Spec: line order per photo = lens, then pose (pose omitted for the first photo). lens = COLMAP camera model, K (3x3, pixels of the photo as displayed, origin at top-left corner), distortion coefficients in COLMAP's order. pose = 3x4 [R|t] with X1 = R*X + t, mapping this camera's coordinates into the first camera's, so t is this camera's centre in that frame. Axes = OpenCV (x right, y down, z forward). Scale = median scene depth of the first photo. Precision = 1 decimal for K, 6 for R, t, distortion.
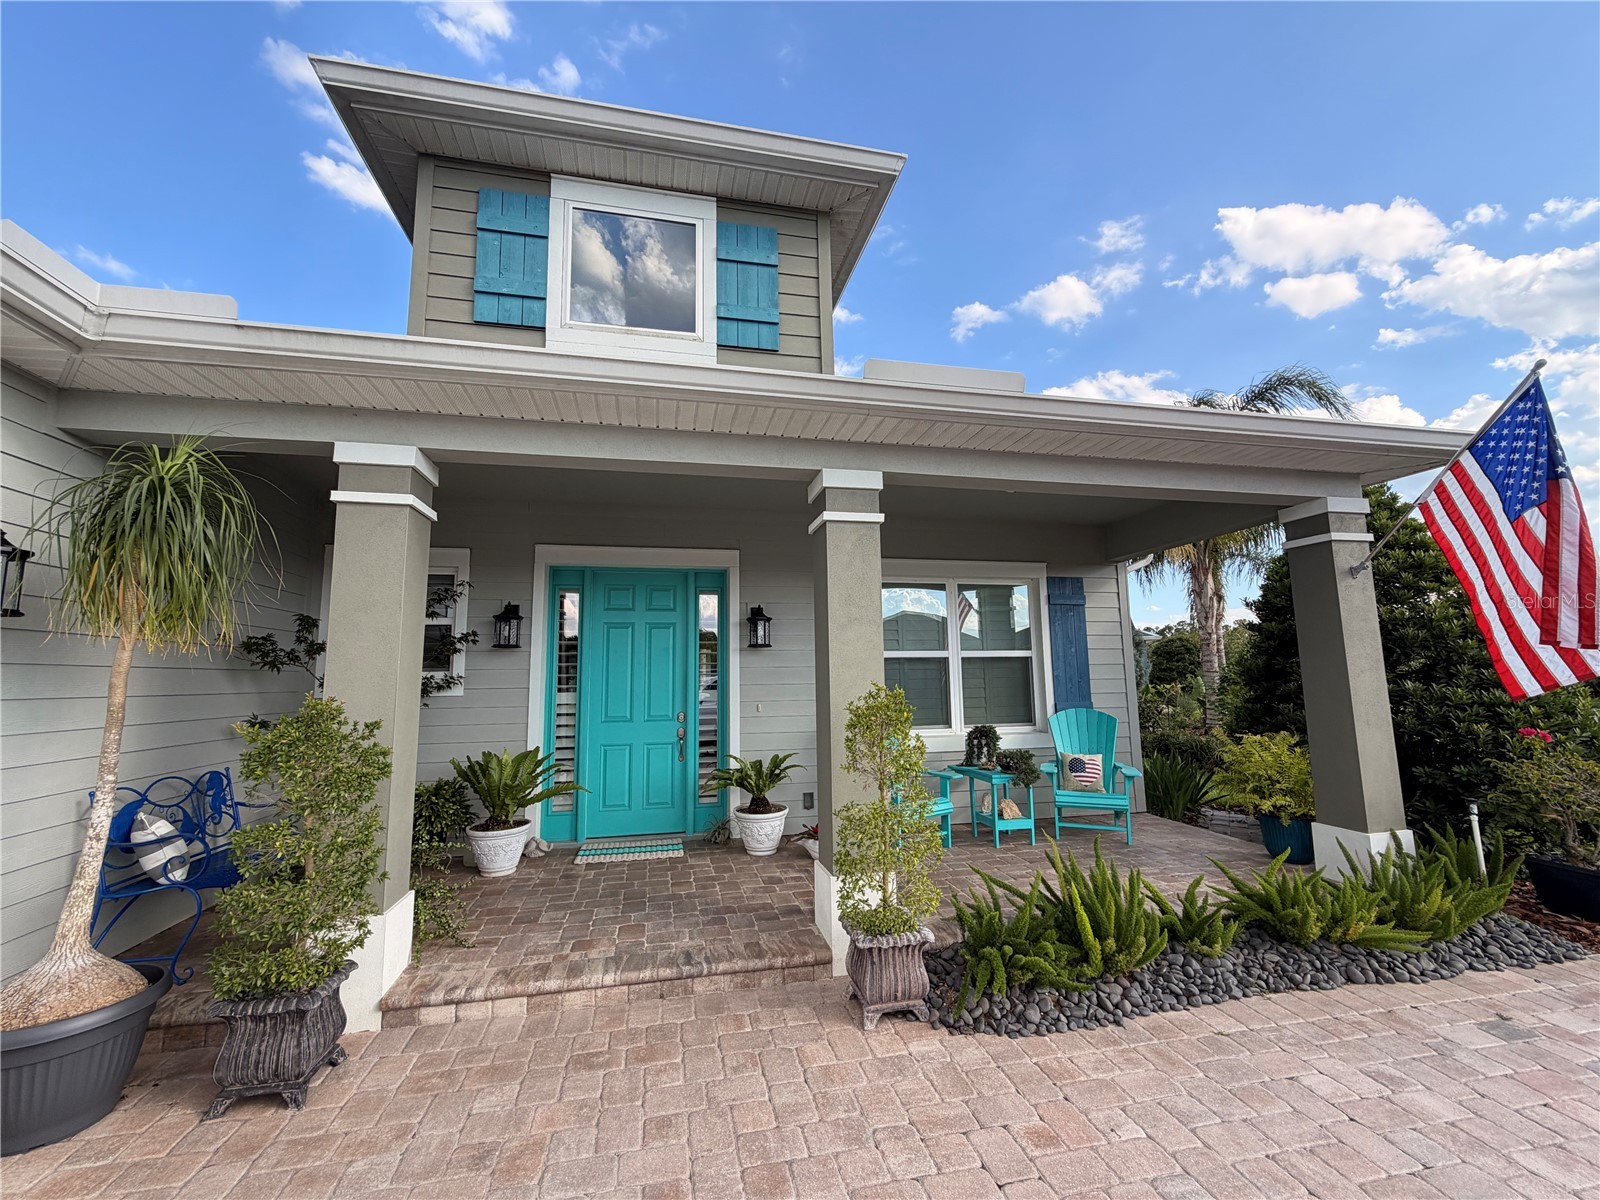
lens RADIAL K [[639.6, 0, 800.0], [0, 639.6, 600.0], [0, 0, 1]] dist [0.002454, 0.000420]
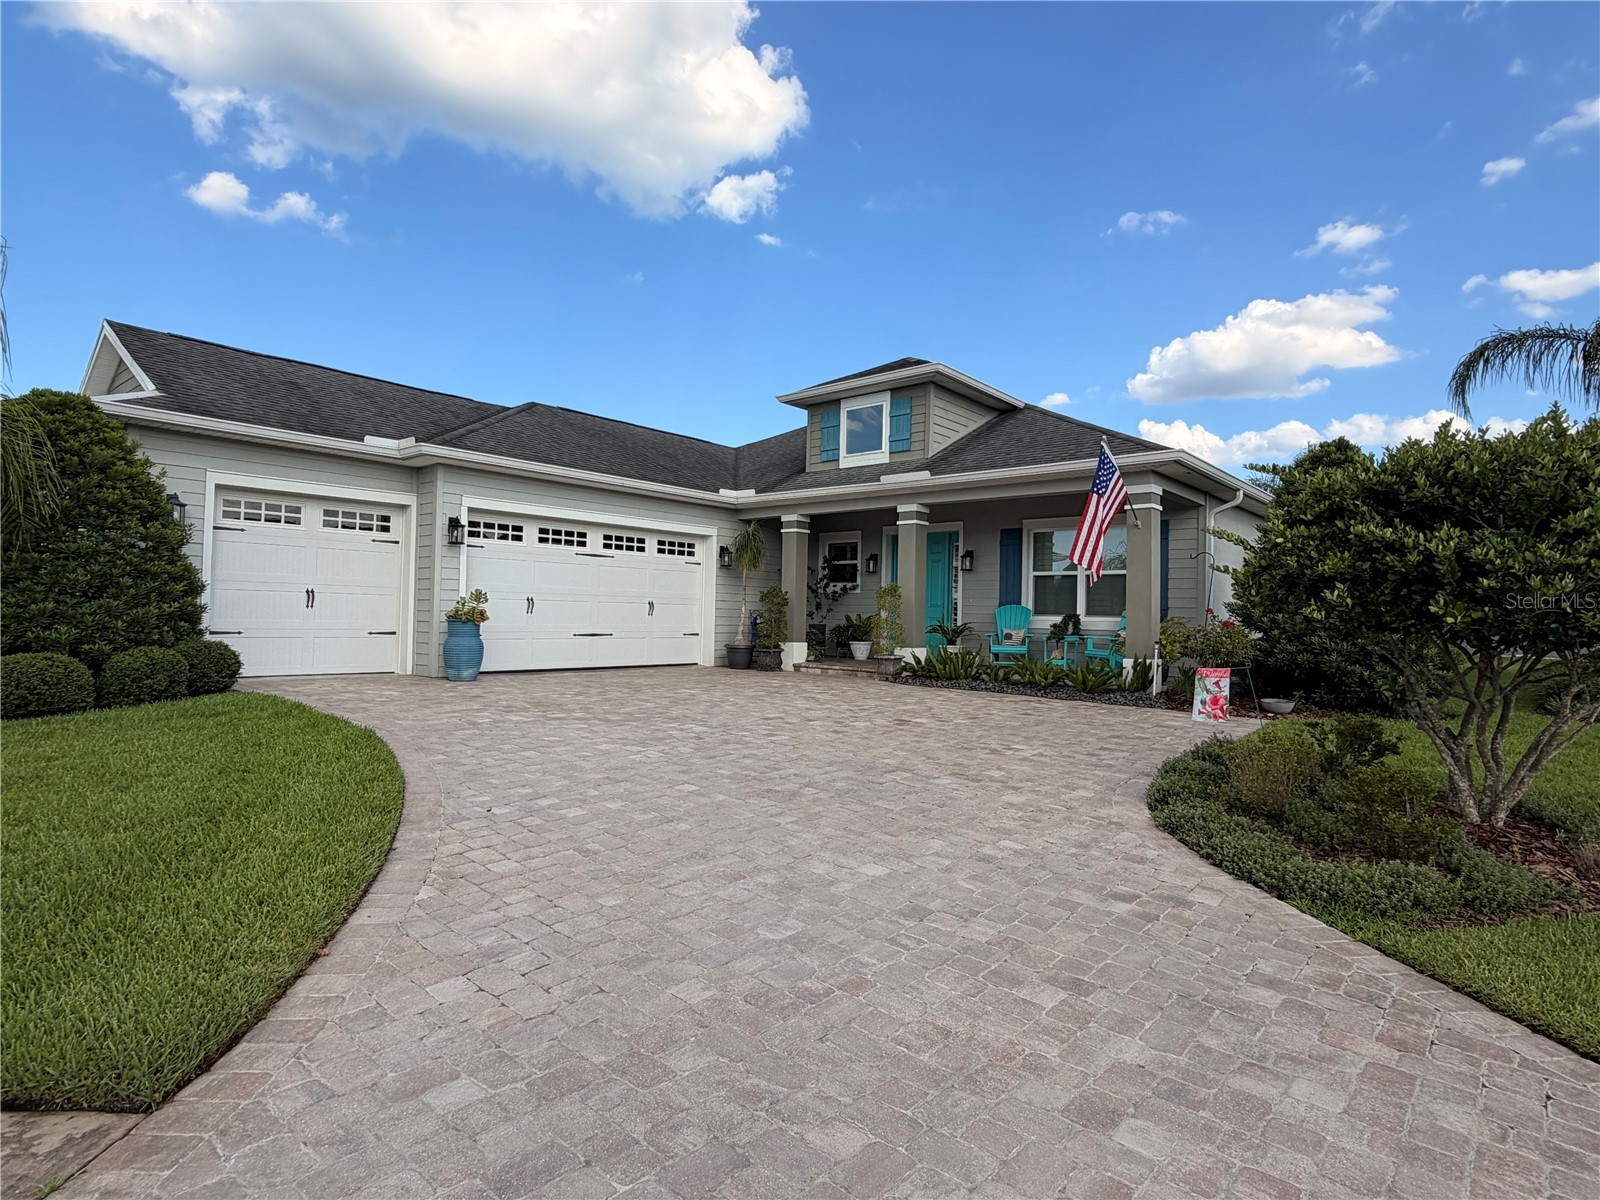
lens RADIAL K [[845.2, 0, 800.0], [0, 845.2, 600.0], [0, 0, 1]] dist [-0.000481, -0.000014]
pose [[0.601131, 0.010824, -0.799077, 2.429921], [0.067197, 0.995682, 0.064039, -0.055780], [0.796320, -0.092192, 0.597808, -1.394830]]
